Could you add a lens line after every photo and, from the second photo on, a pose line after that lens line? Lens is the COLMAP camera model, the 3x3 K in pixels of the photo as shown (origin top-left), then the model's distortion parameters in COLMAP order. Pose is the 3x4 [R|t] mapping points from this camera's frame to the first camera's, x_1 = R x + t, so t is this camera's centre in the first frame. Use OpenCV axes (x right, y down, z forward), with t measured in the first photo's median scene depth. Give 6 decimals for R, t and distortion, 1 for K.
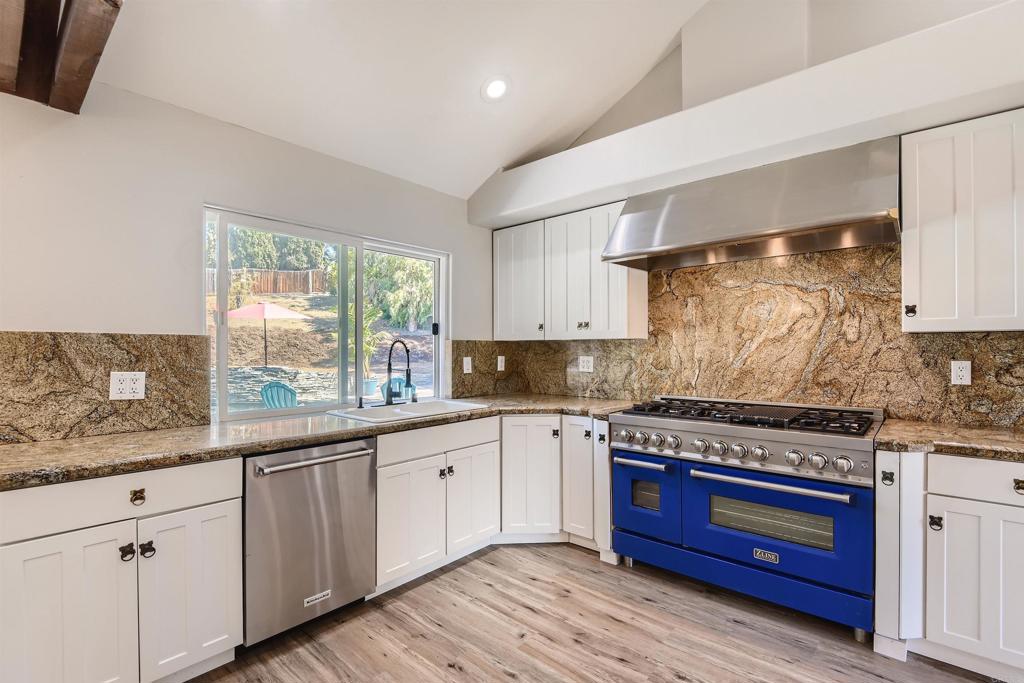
lens RADIAL K [[475.4, 0, 512.0], [0, 475.4, 341.5], [0, 0, 1]] dist [0.015791, -0.014695]
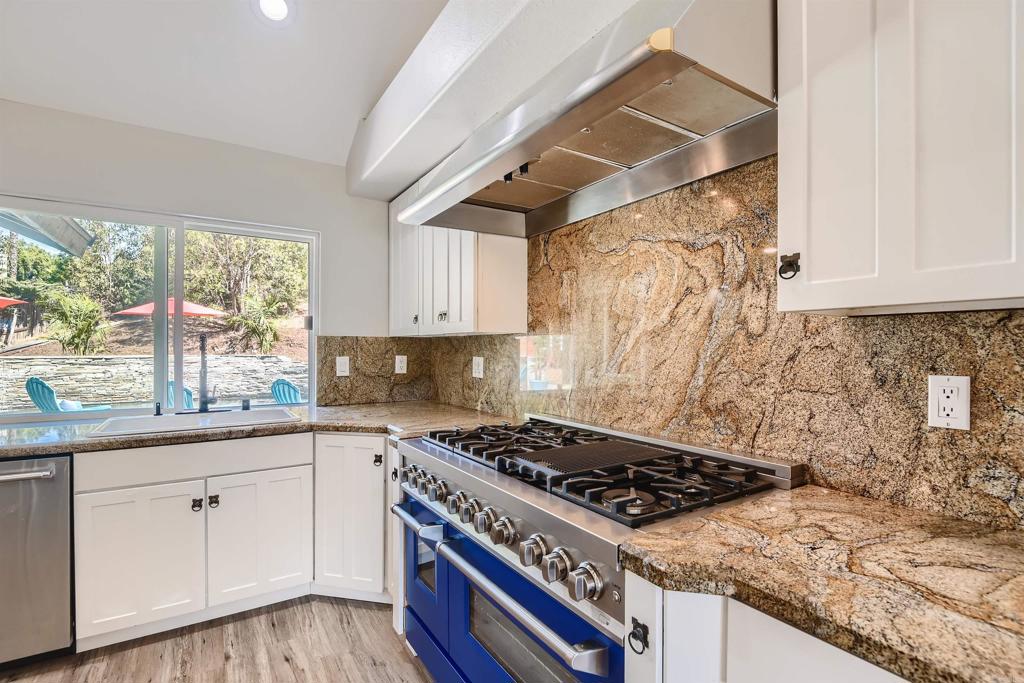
lens RADIAL K [[475.4, 0, 512.0], [0, 475.4, 341.5], [0, 0, 1]] dist [0.015791, -0.014695]
pose [[0.959898, -0.000047, -0.280349, 0.583156], [0.000978, 0.999994, 0.003181, 0.005694], [0.280347, -0.003327, 0.959893, 0.391929]]
